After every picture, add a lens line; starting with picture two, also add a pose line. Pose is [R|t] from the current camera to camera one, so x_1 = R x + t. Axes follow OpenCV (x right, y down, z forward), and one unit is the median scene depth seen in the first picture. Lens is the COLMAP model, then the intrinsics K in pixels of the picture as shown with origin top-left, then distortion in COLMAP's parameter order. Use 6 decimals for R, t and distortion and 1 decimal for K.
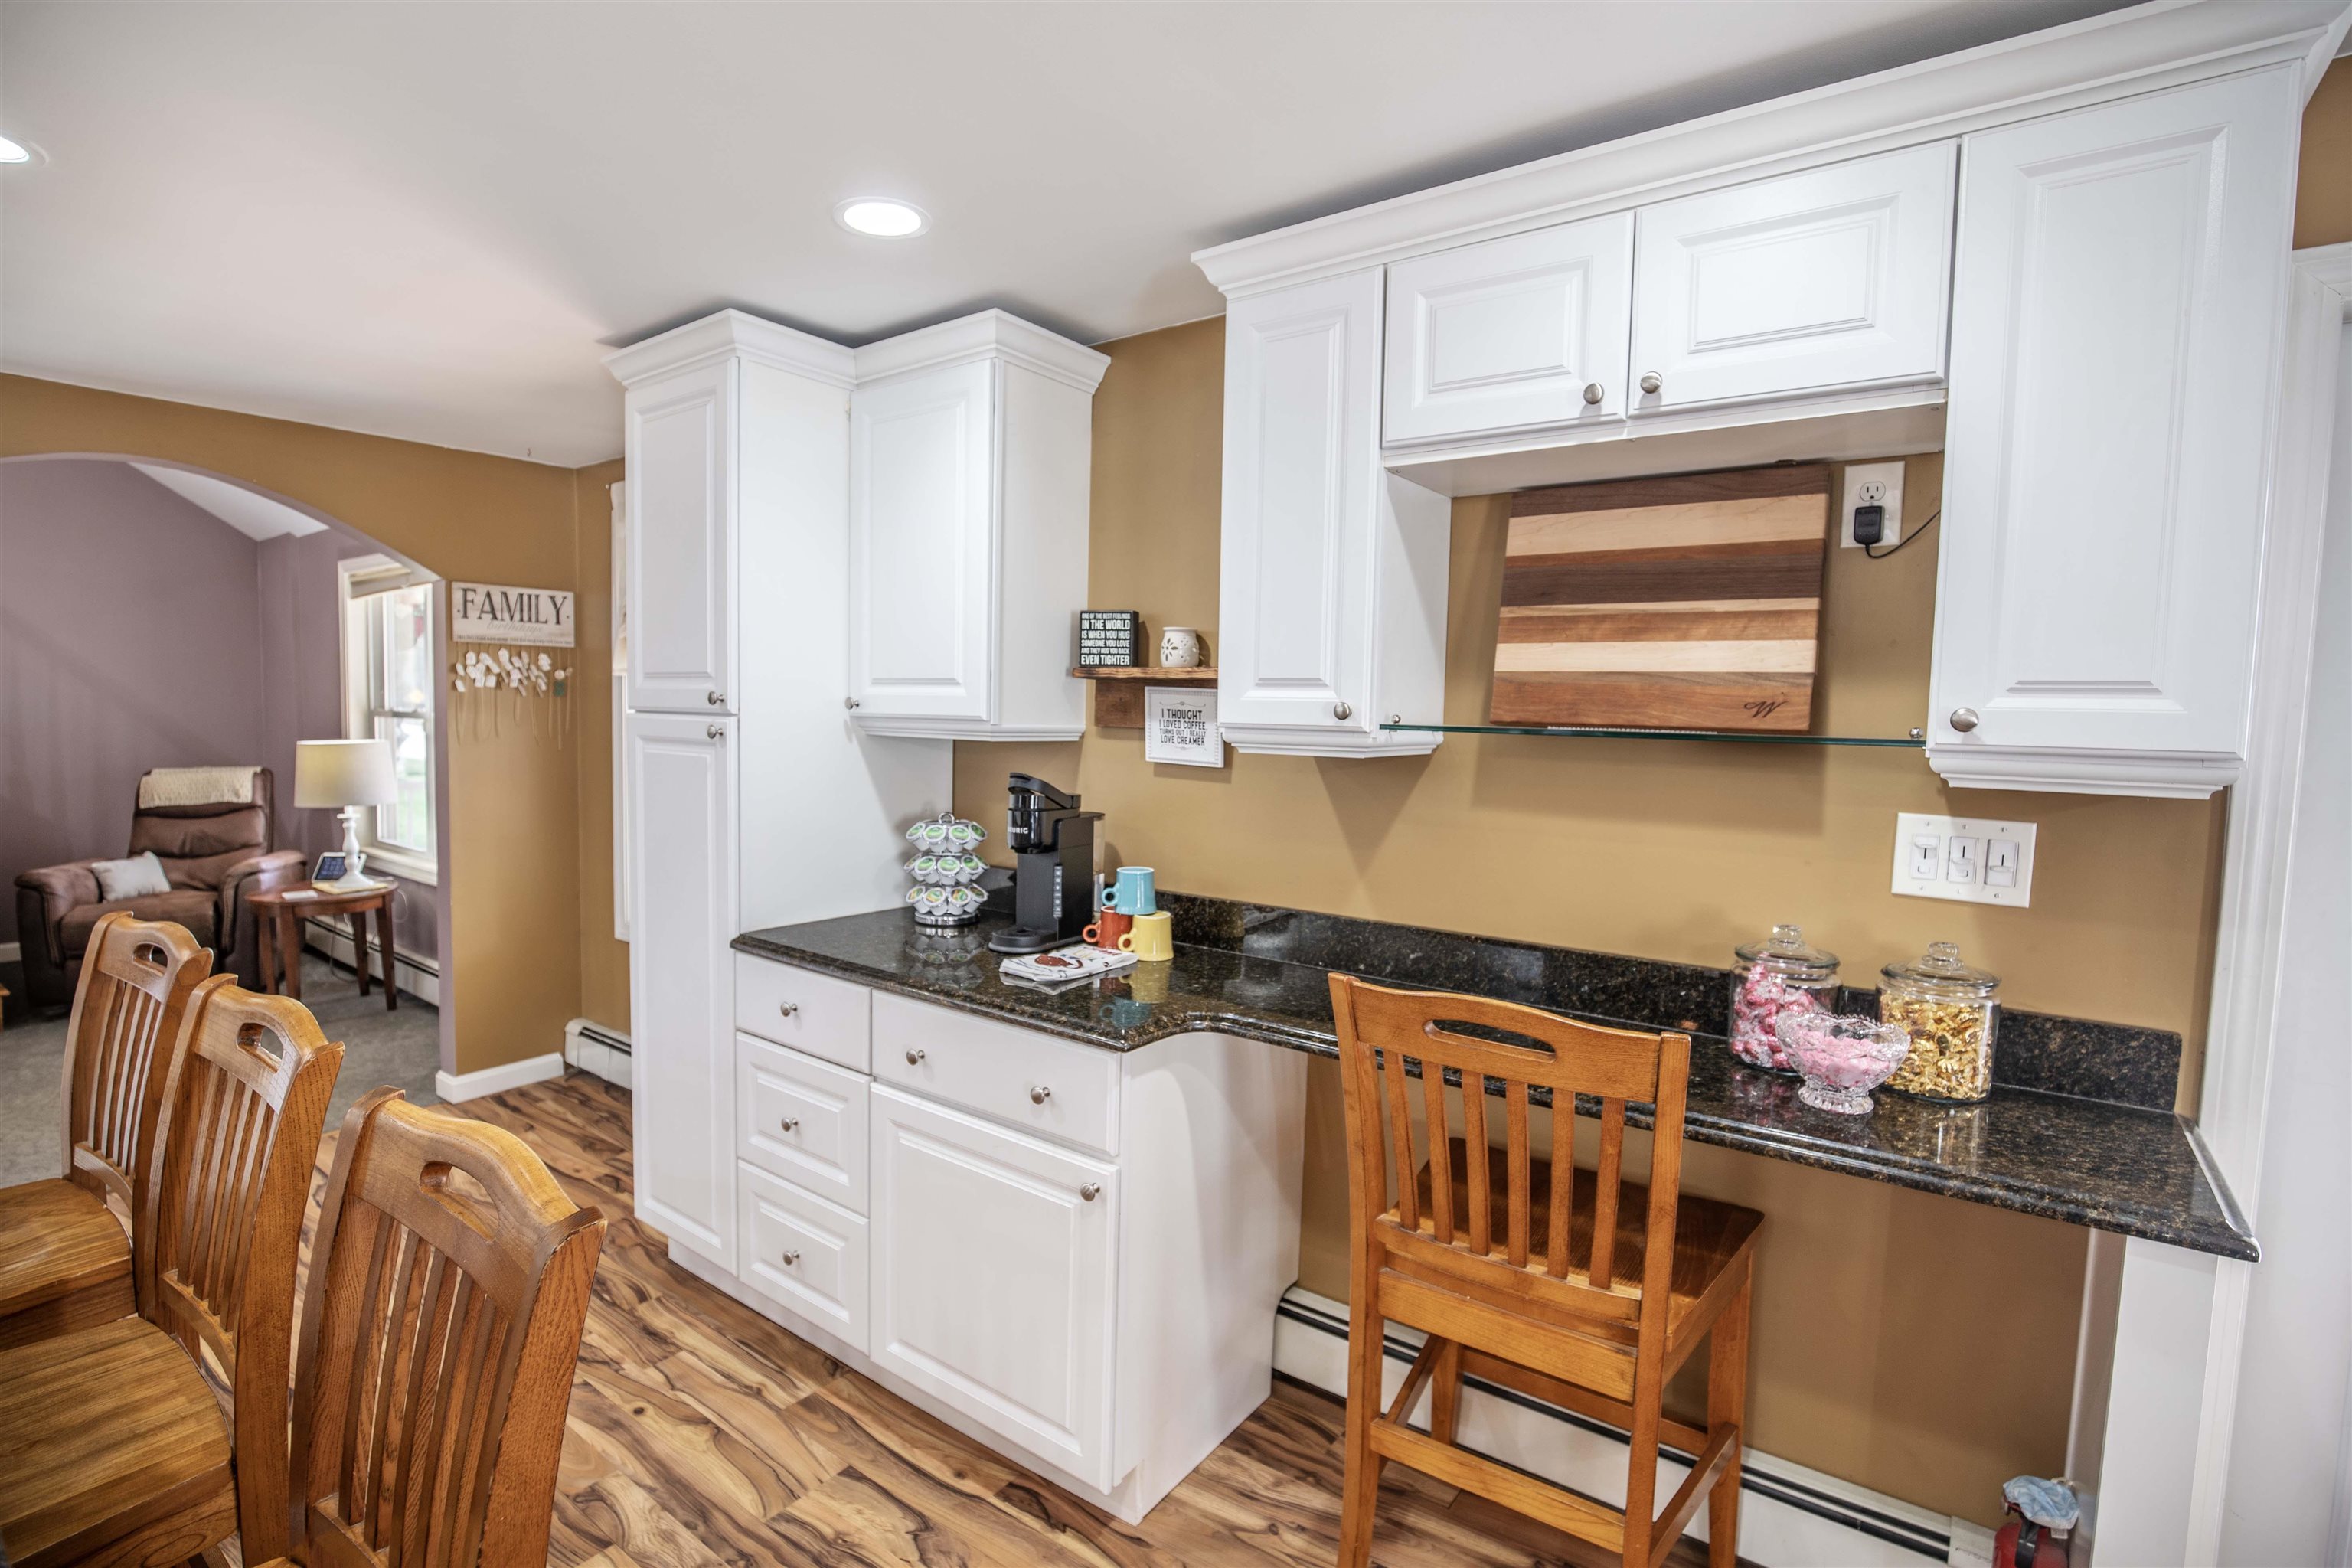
lens RADIAL K [[1094.5, 0, 1172.8], [0, 1094.5, 794.5], [0, 0, 1]] dist [-0.030949, 0.000009]
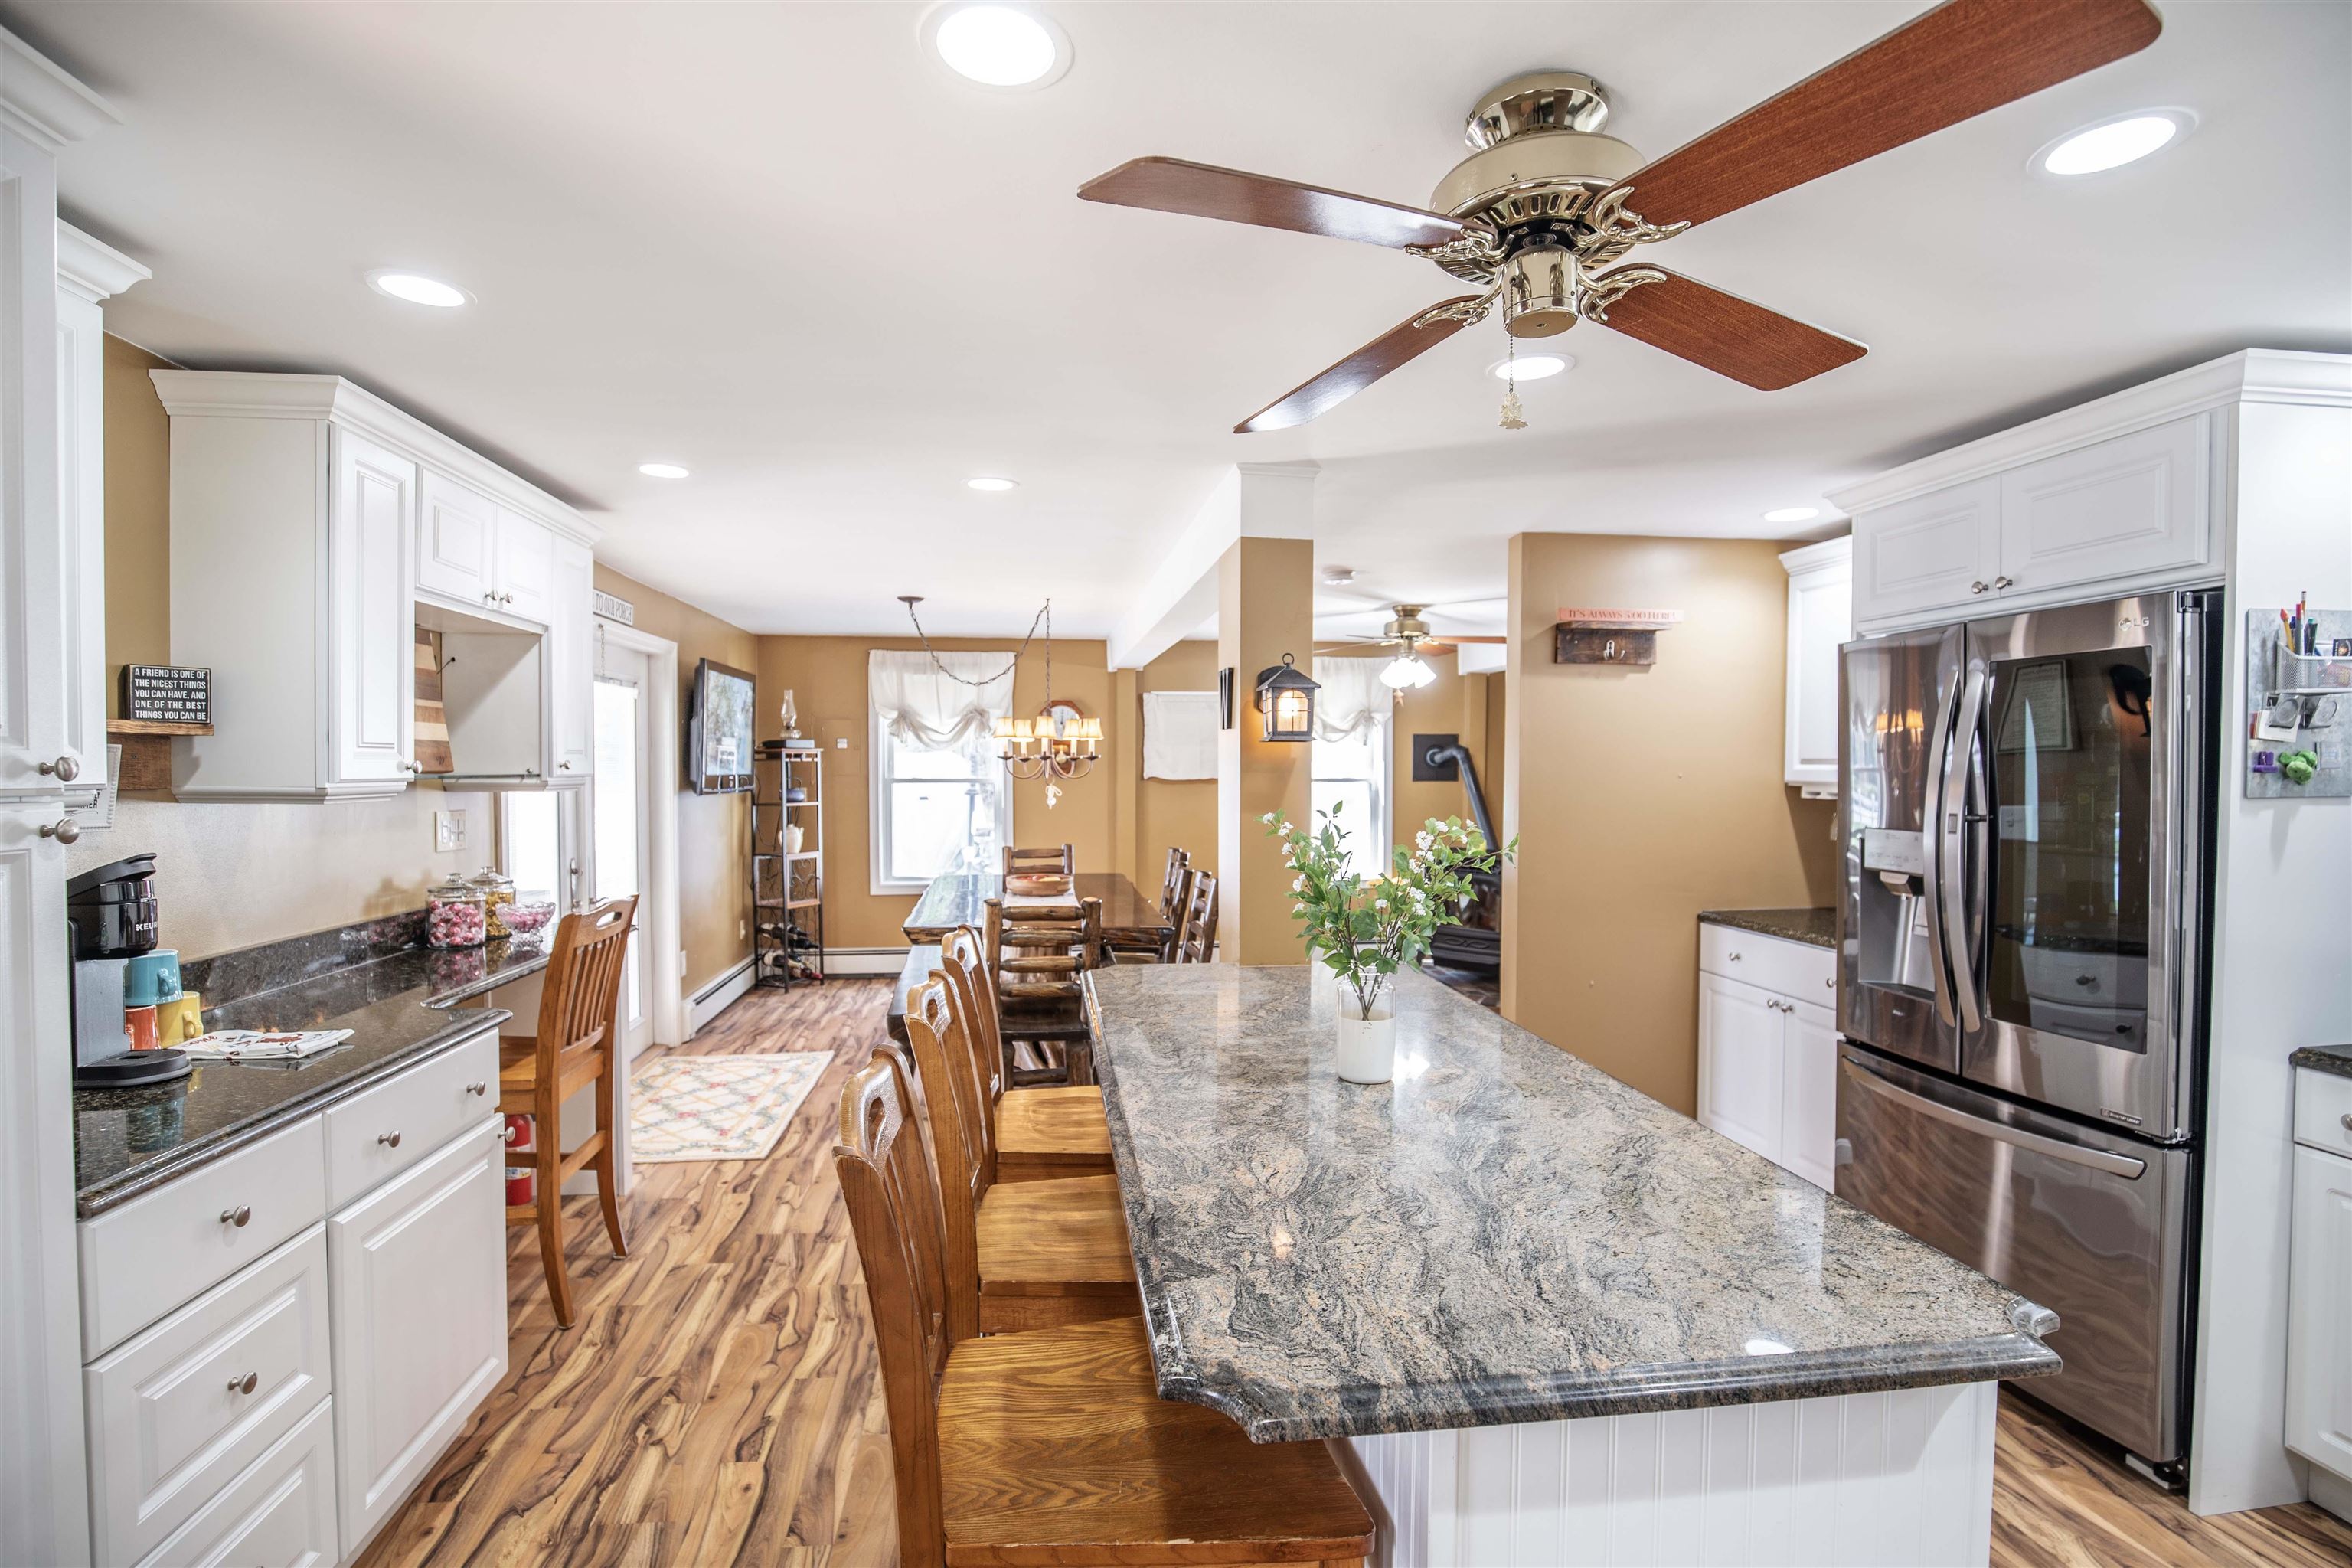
lens RADIAL K [[1094.5, 0, 1172.8], [0, 1094.5, 794.5], [0, 0, 1]] dist [-0.030949, 0.000009]
pose [[-0.687516, -0.046155, 0.724701, -1.289828], [0.029229, 0.995410, 0.091125, -0.119209], [-0.725581, 0.083832, -0.683011, 1.054844]]
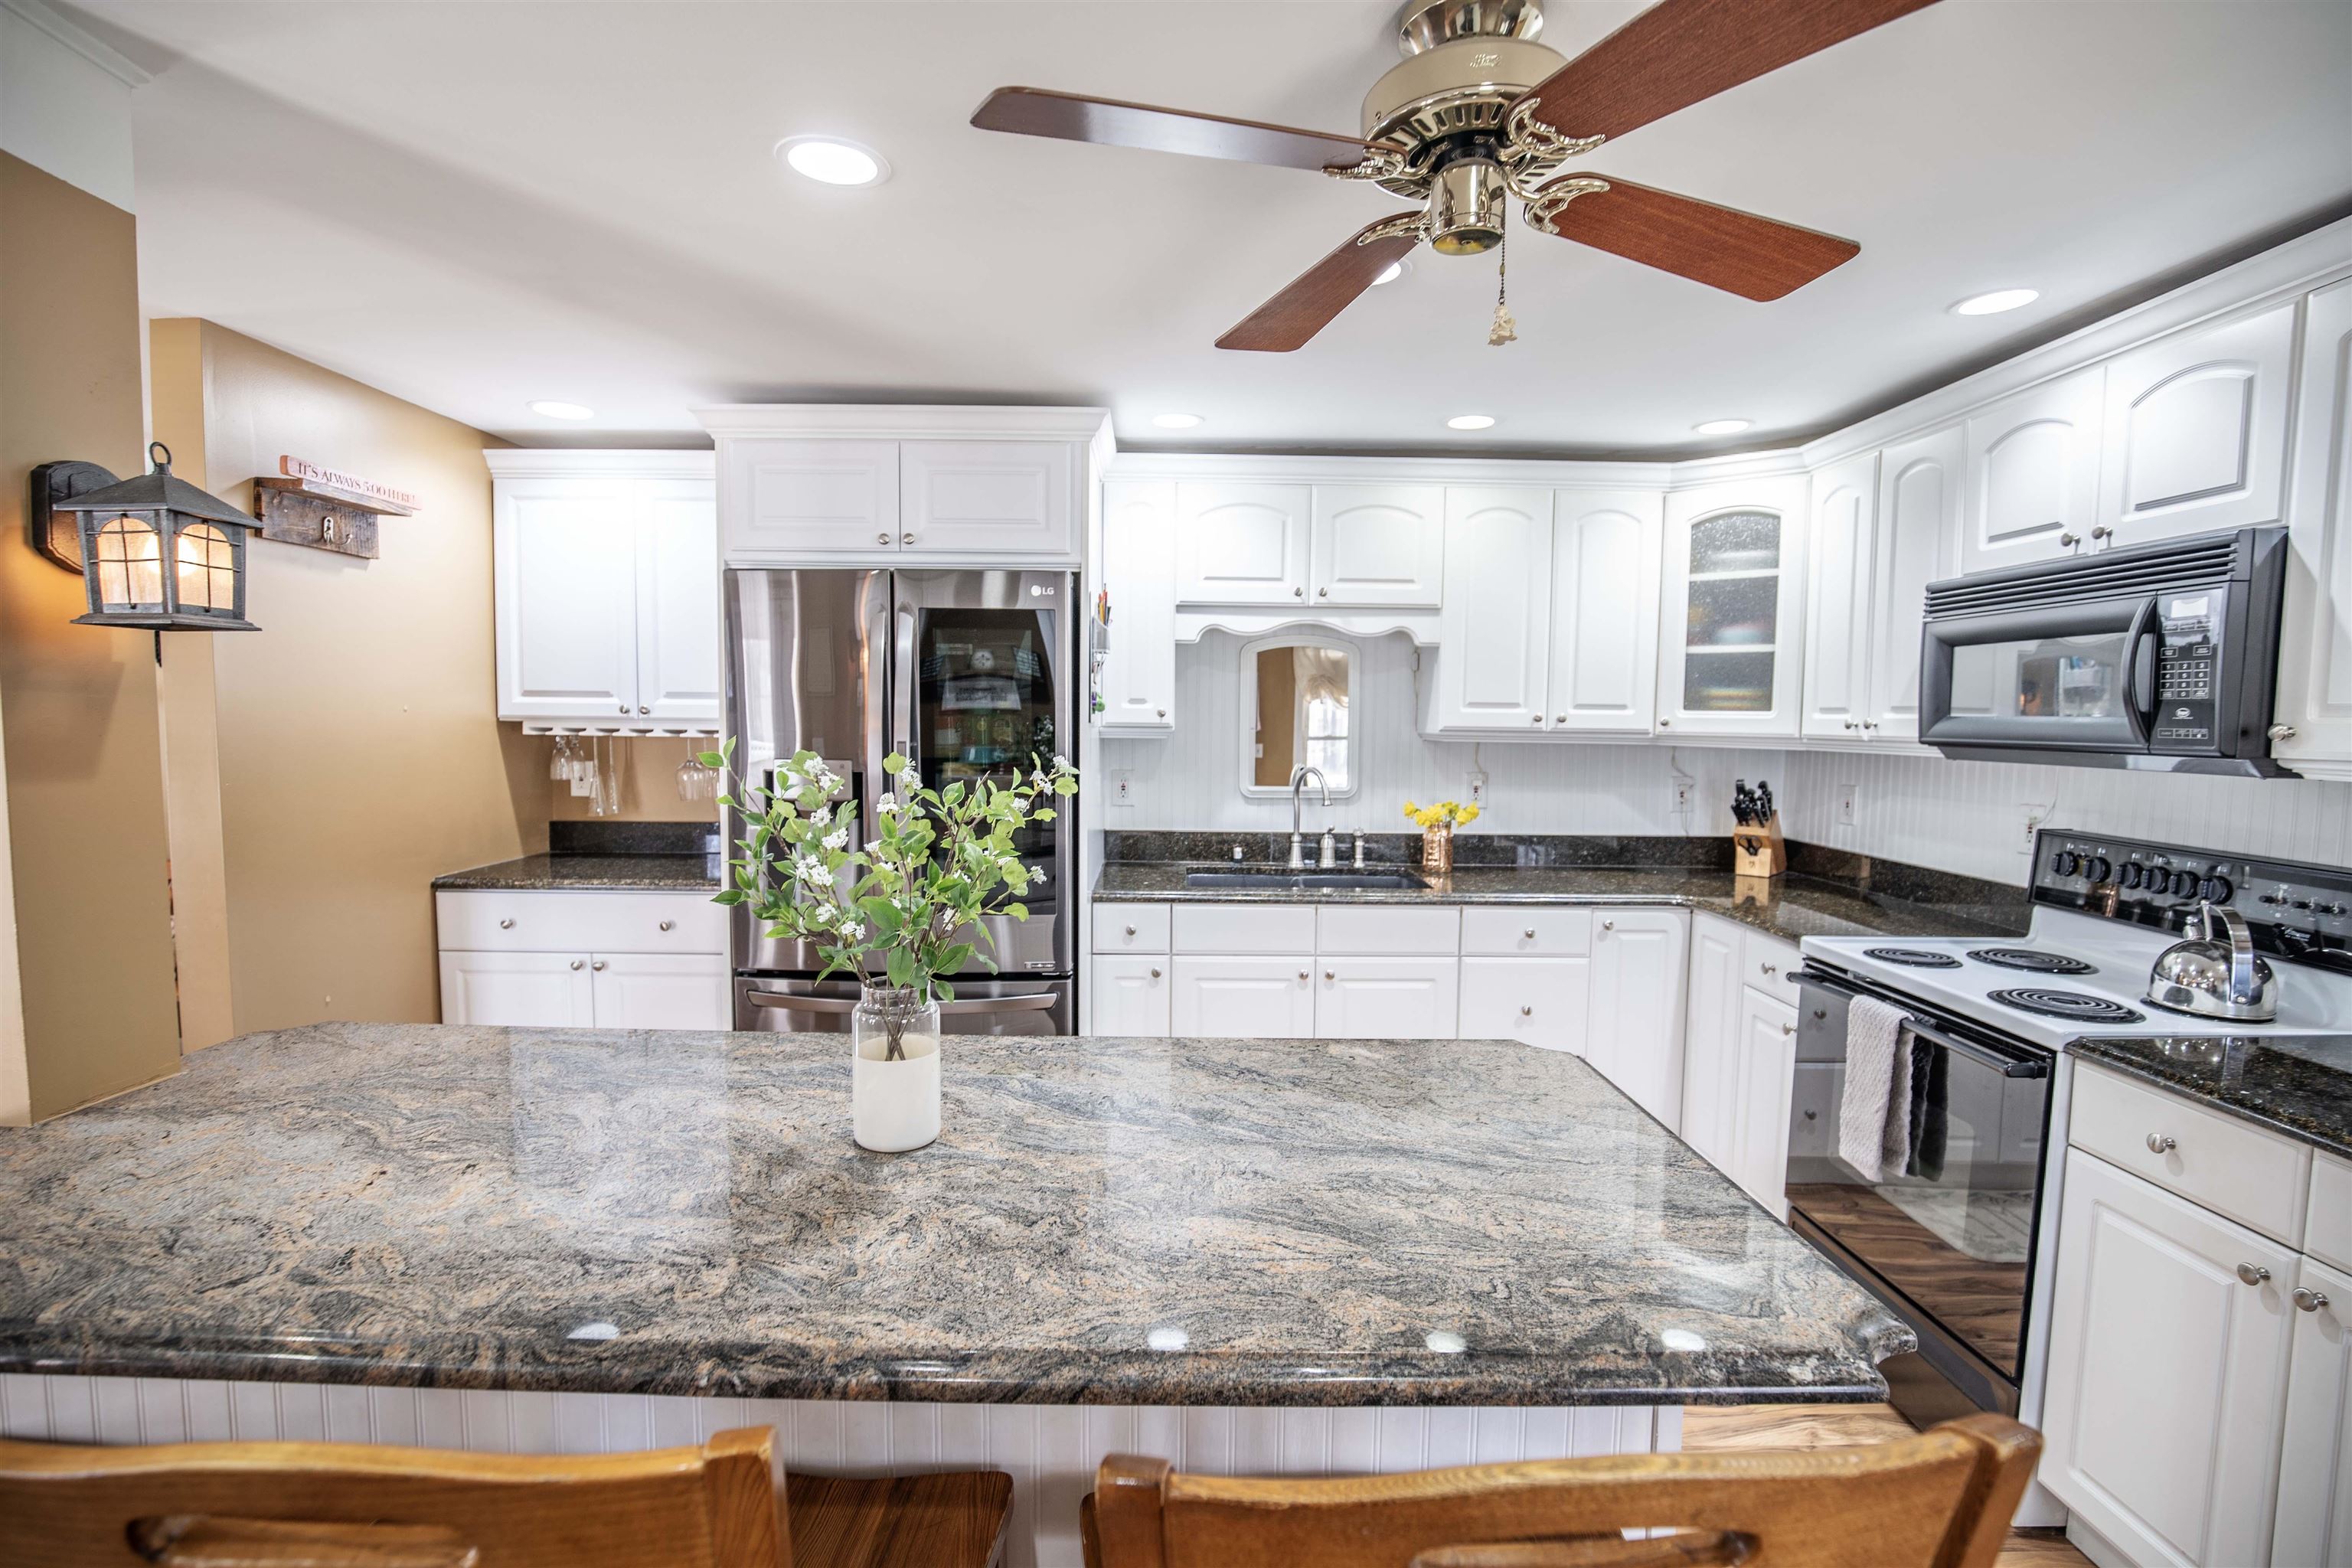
lens RADIAL K [[1079.8, 0, 1181.0], [0, 1079.8, 797.4], [0, 0, 1]] dist [-0.036019, 0.005739]
pose [[-0.804099, 0.007441, -0.594448, -0.514481], [-0.072325, 0.991270, 0.110241, -0.068161], [0.590079, 0.131638, -0.796541, 0.891761]]
